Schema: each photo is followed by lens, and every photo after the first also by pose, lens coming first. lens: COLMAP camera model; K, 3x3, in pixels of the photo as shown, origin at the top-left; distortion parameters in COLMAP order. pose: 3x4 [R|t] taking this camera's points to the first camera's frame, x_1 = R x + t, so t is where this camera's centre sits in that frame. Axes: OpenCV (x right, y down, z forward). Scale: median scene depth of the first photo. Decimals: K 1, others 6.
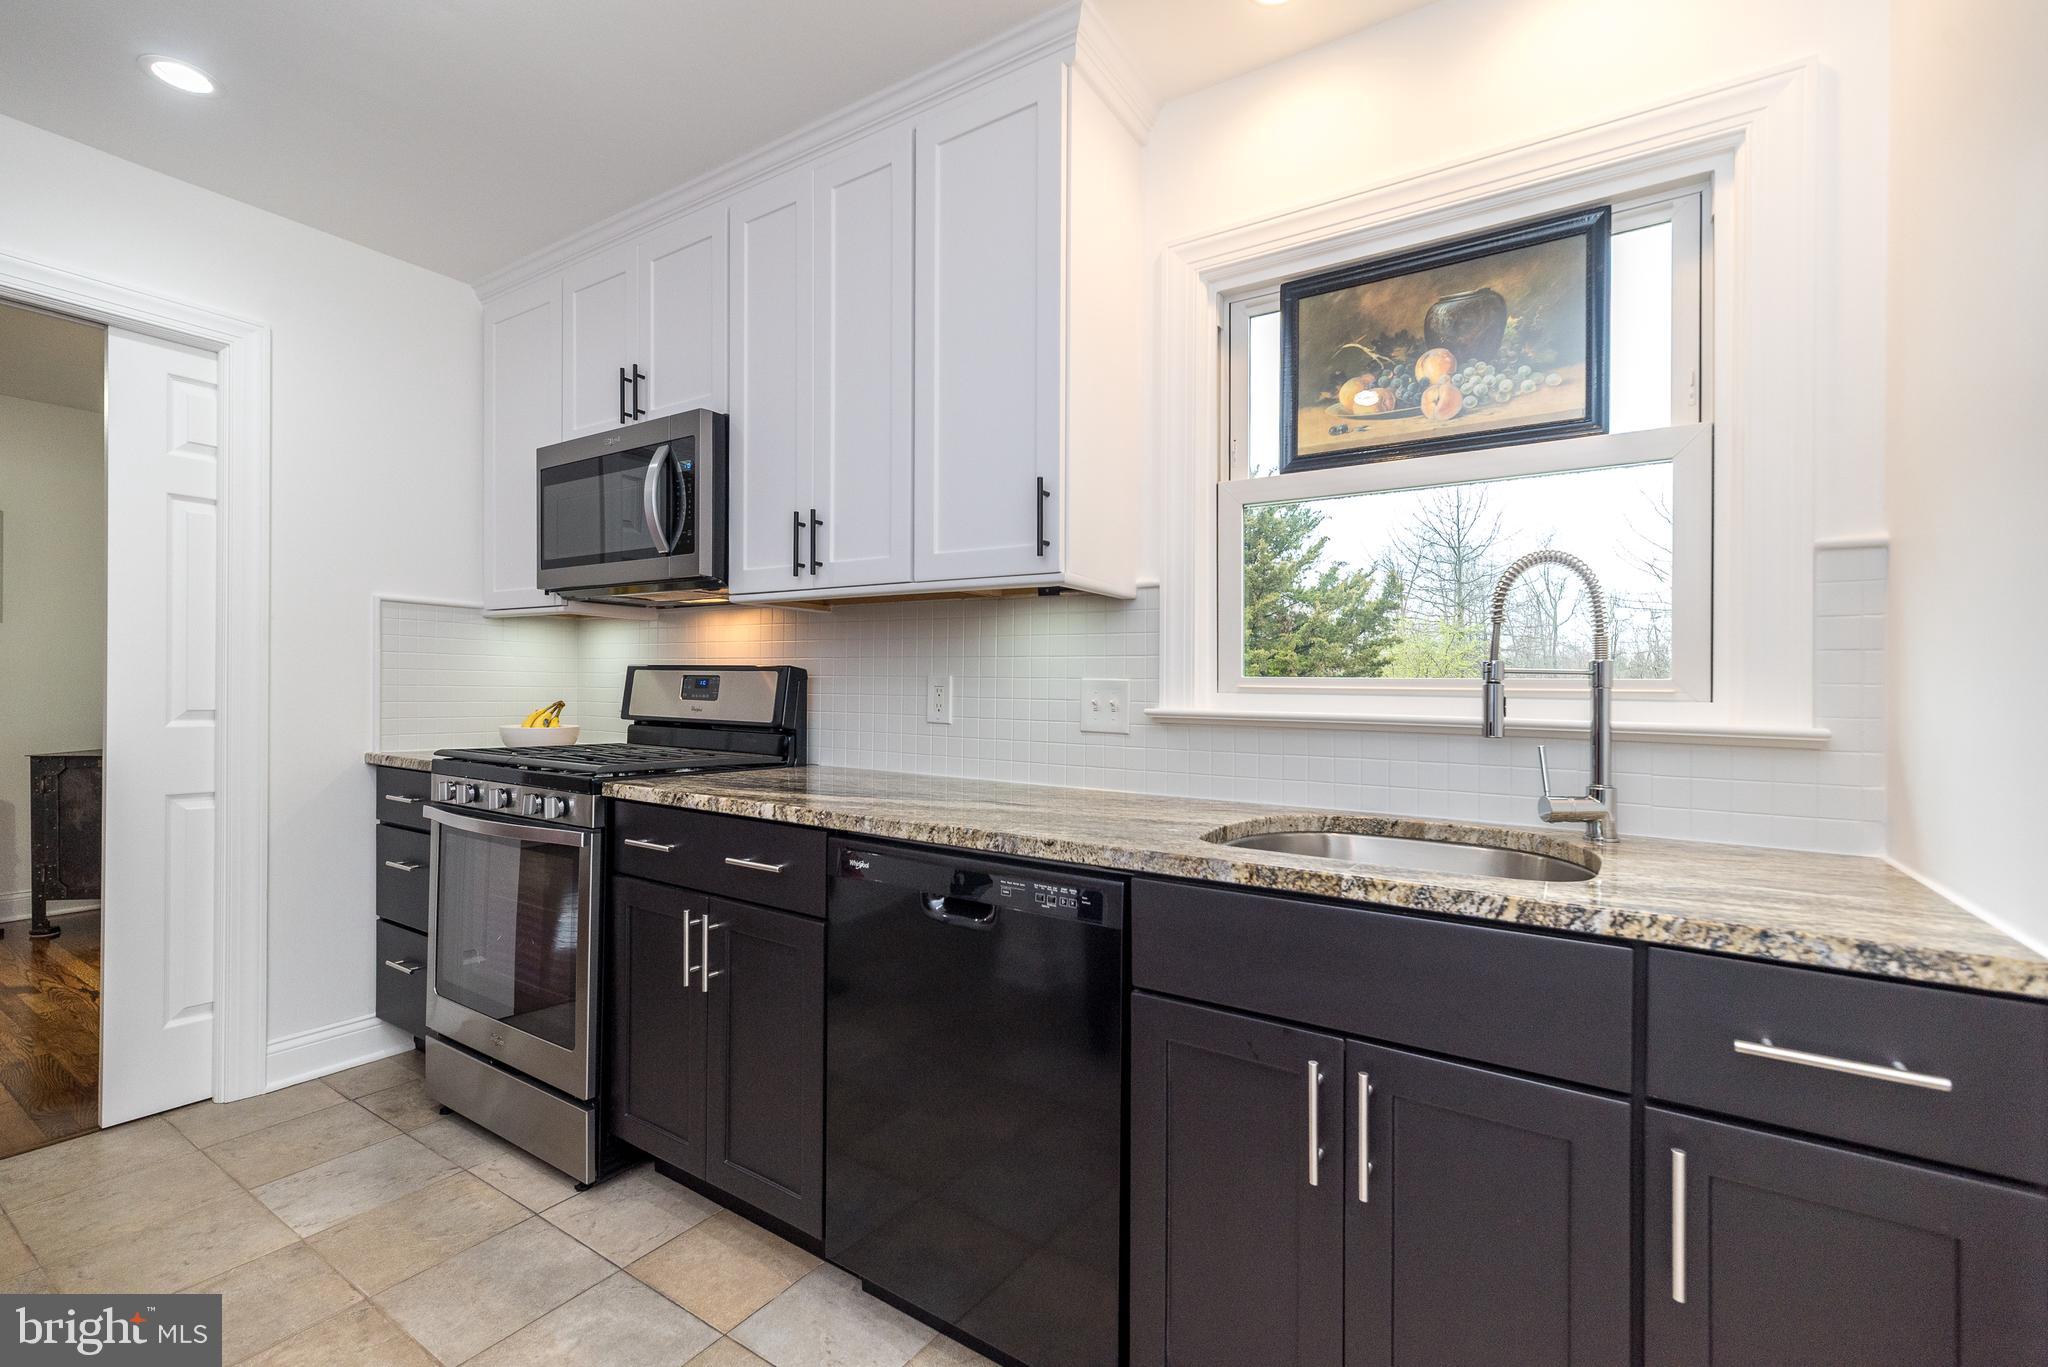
lens RADIAL K [[902.3, 0, 1023.5], [0, 902.3, 688.0], [0, 0, 1]] dist [0.008139, 0.000701]
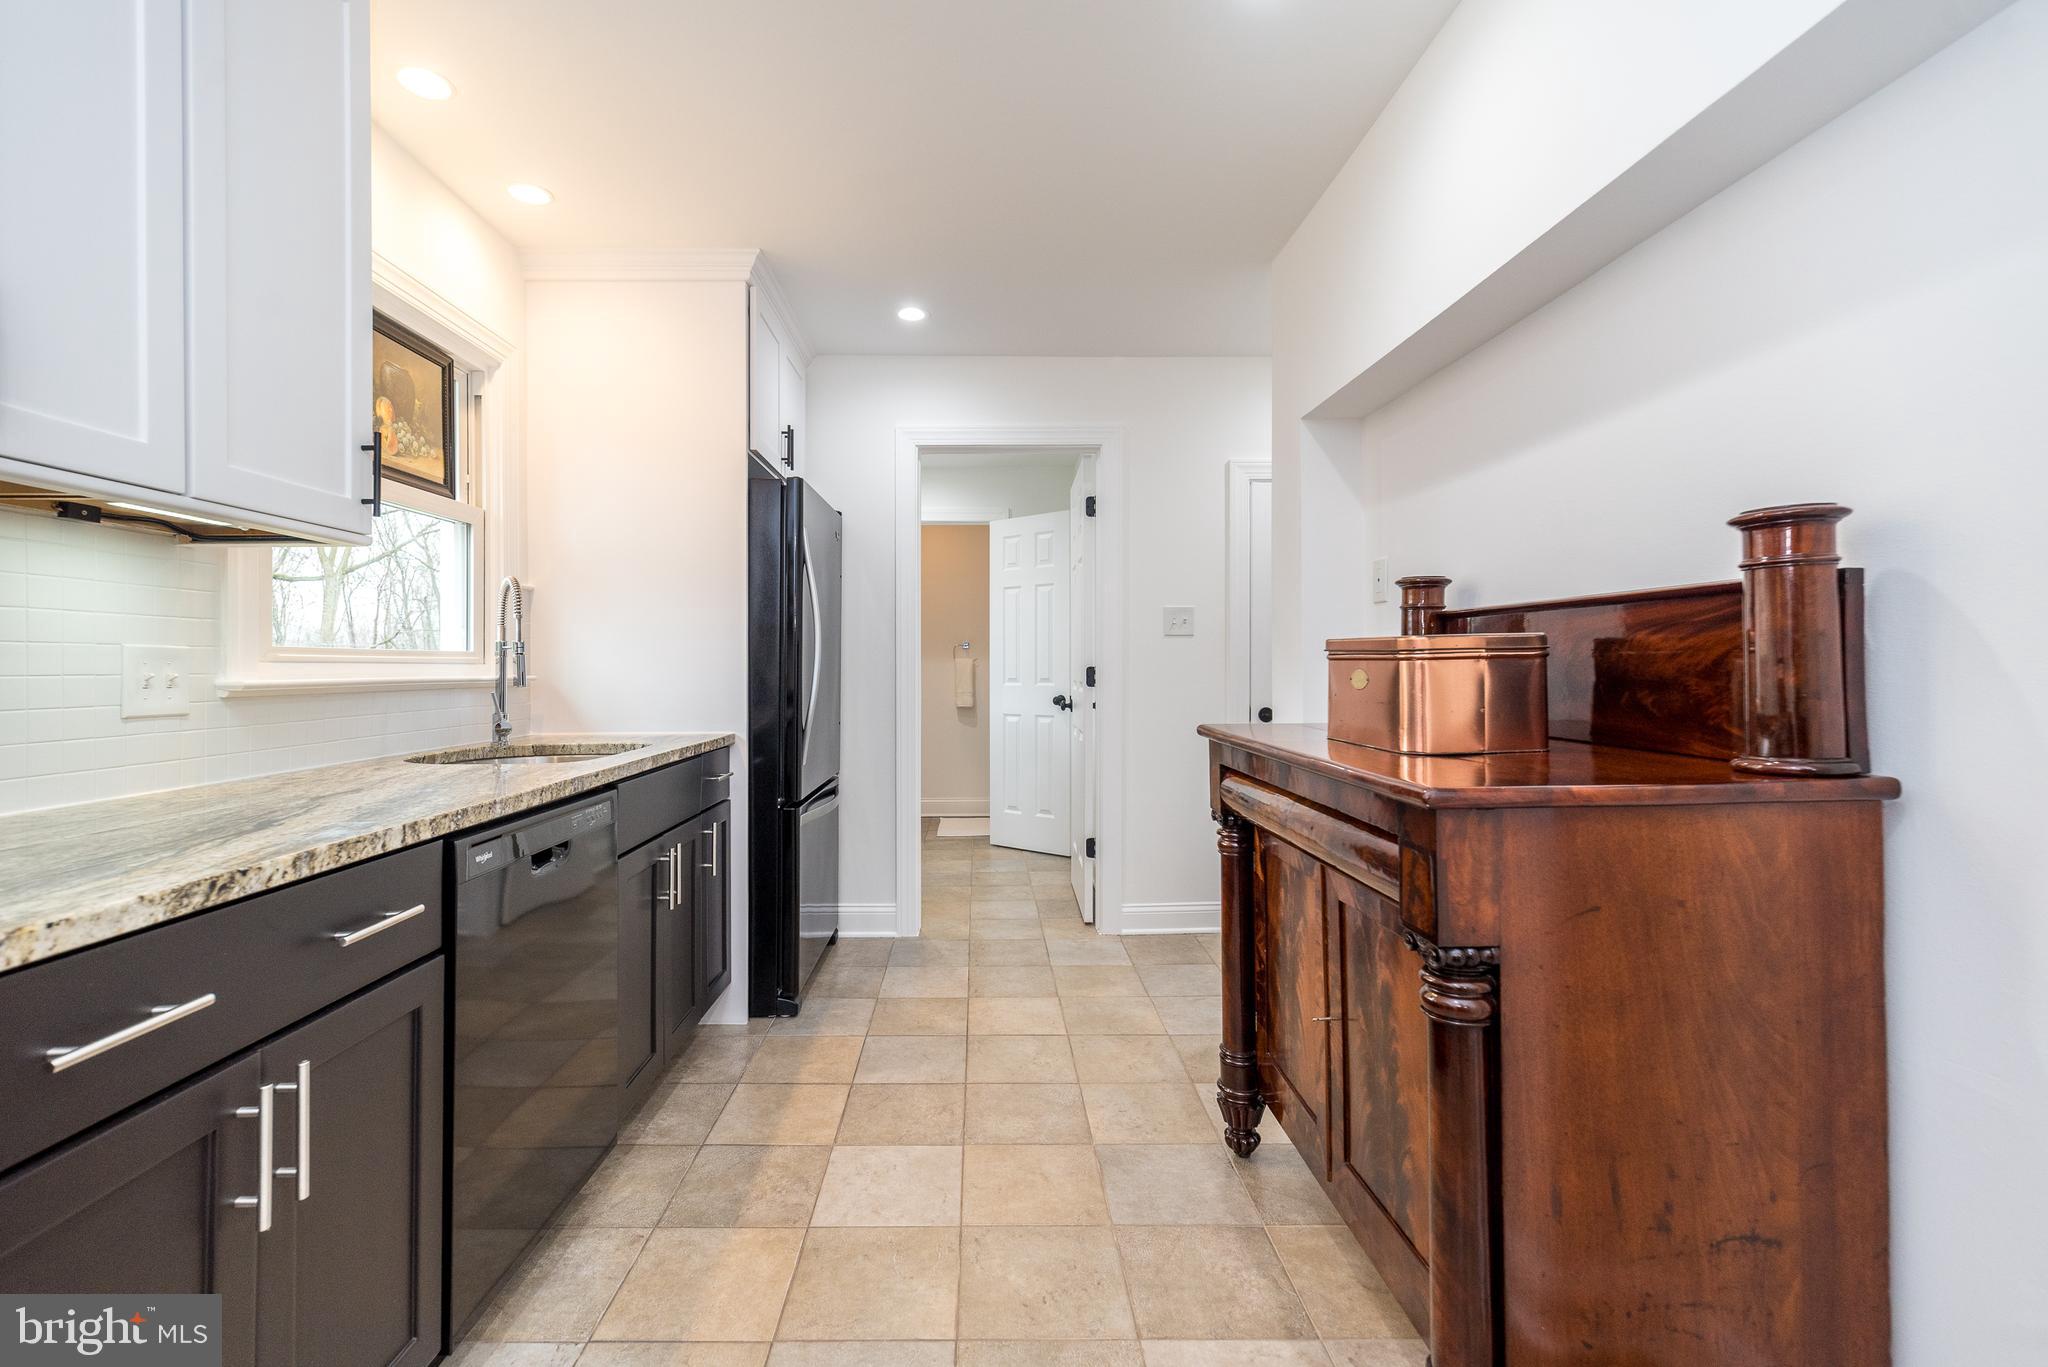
lens RADIAL K [[899.7, 0, 983.7], [0, 899.7, 647.3], [0, 0, 1]] dist [0.012022, -0.000361]
pose [[-0.557832, 0.004440, 0.829942, -0.943507], [-0.004648, 0.999953, -0.008474, -0.005672], [-0.829941, -0.008585, -0.557786, 0.856878]]
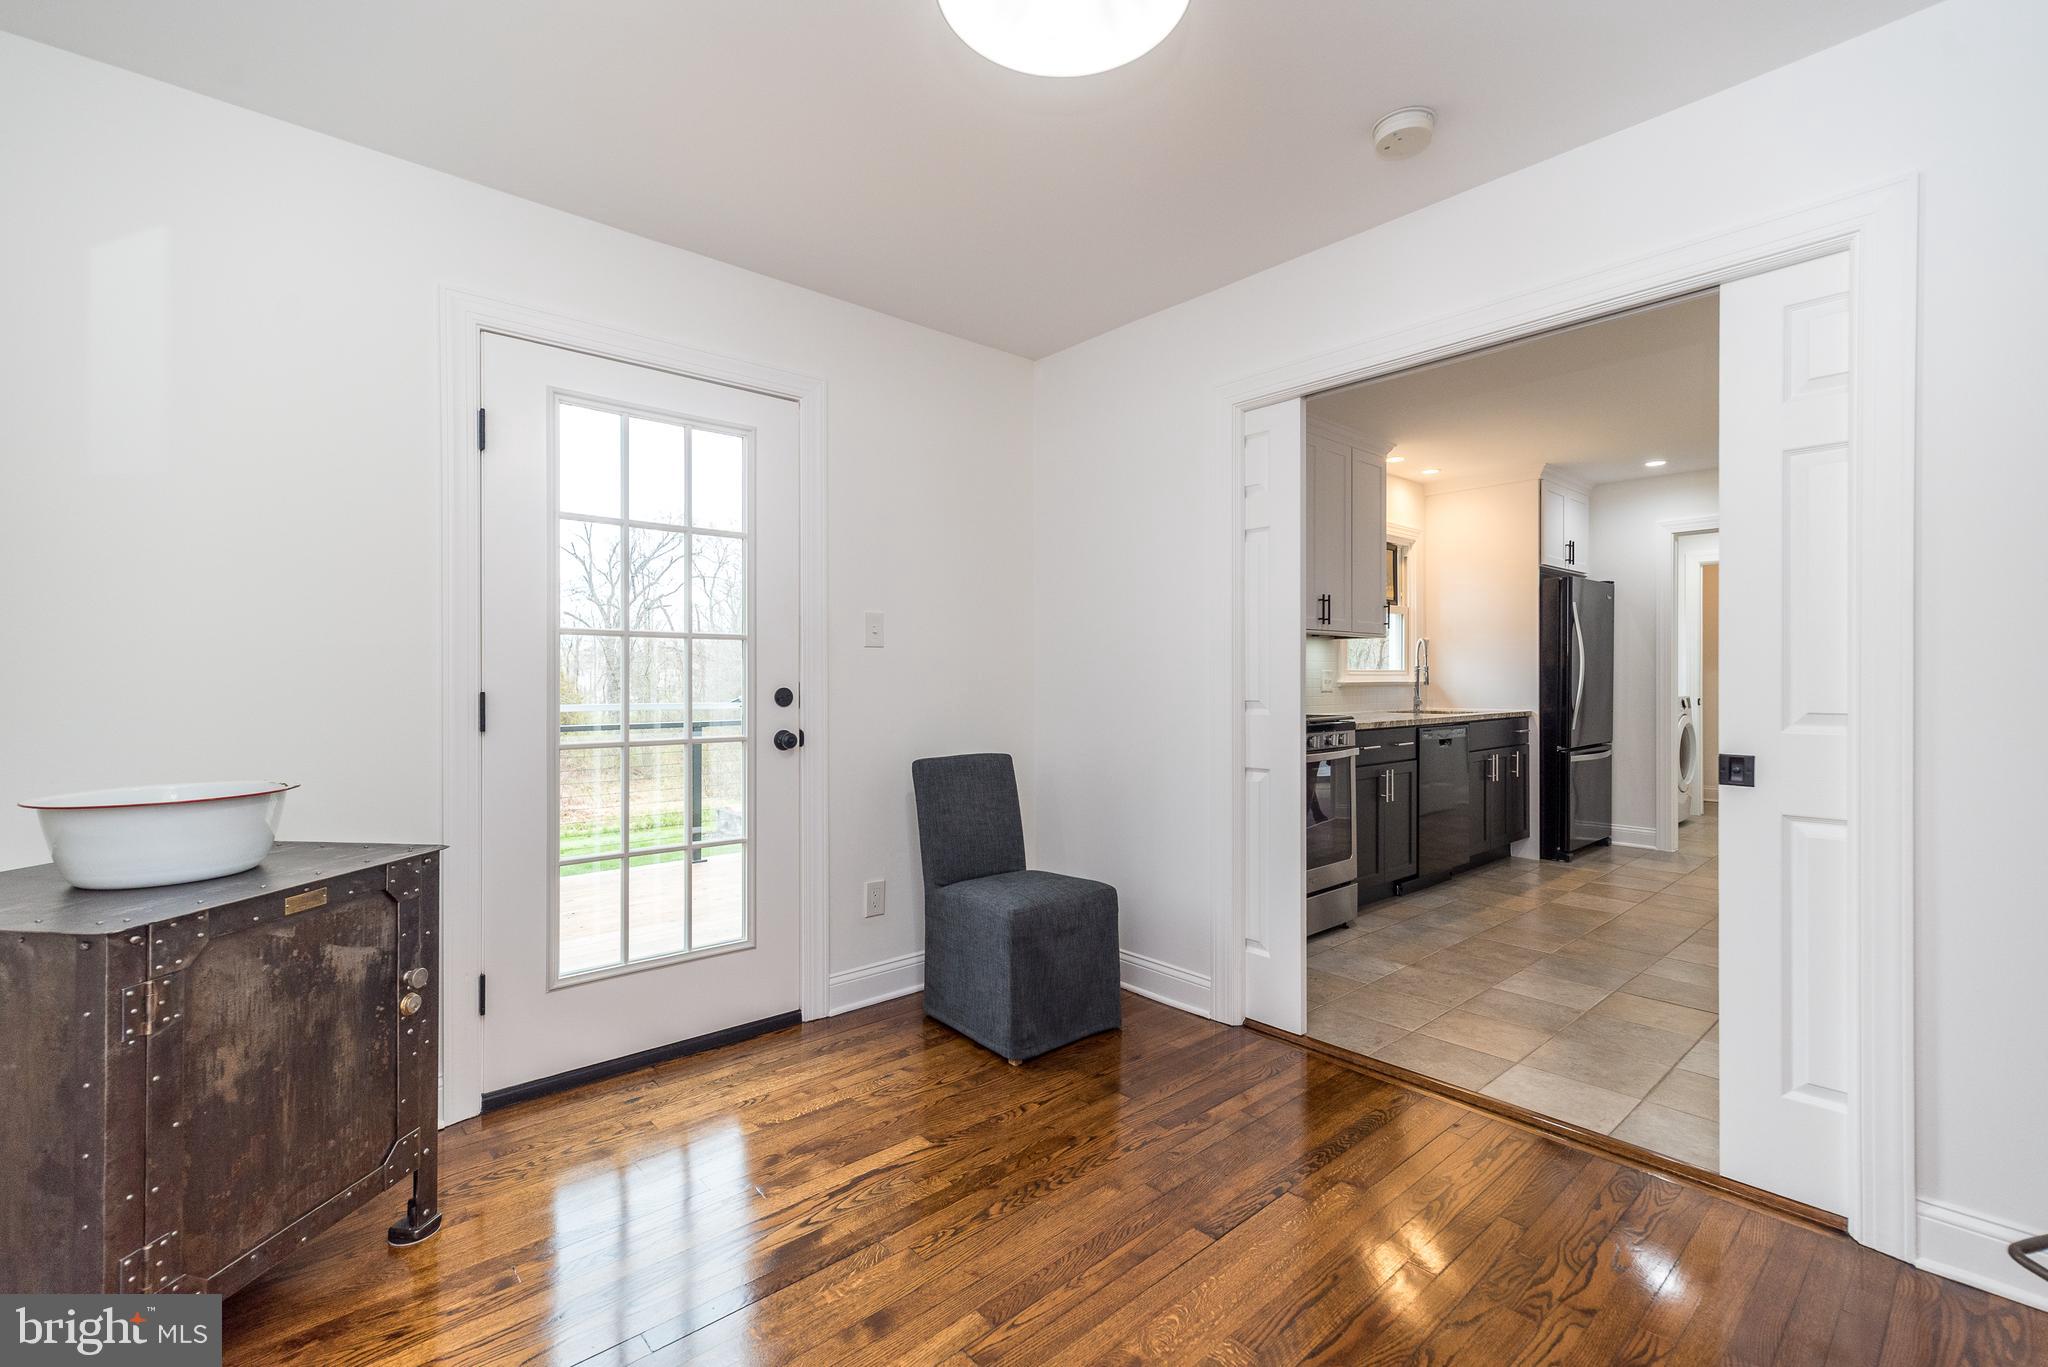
lens RADIAL K [[872.8, 0, 1025.4], [0, 872.8, 678.1], [0, 0, 1]] dist [0.003002, 0.000281]
pose [[0.262753, -0.017955, 0.964696, -2.550104], [0.004109, 0.999839, 0.017490, -0.035273], [-0.964854, -0.000632, 0.262785, 1.187459]]
